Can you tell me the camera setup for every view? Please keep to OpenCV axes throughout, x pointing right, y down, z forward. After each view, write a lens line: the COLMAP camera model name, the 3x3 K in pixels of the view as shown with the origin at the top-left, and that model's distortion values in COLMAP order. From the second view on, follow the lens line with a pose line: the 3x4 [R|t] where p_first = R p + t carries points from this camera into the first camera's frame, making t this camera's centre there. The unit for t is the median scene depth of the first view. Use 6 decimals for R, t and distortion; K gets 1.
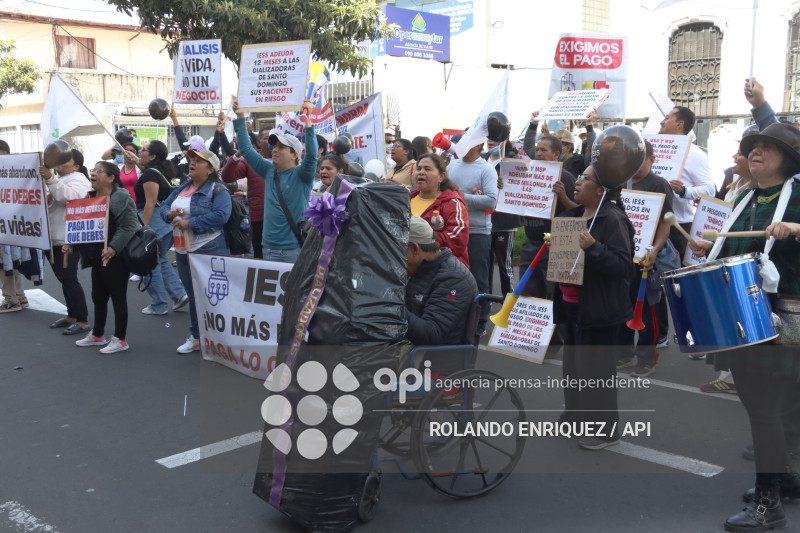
lens RADIAL K [[829.0, 0, 407.6], [0, 829.0, 240.8], [0, 0, 1]] dist [-0.005291, 0.023162]
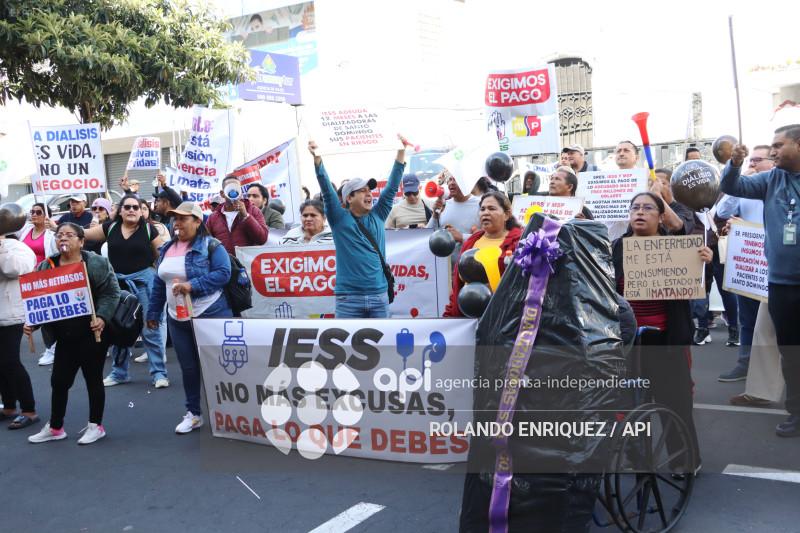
lens RADIAL K [[895.2, 0, 385.0], [0, 895.2, 218.3], [0, 0, 1]] dist [-0.098119, 0.604841]
pose [[0.977590, -0.058138, 0.202332, -0.243541], [0.075286, 0.994098, -0.078109, -0.002393], [-0.196597, 0.091592, 0.976197, 0.003905]]
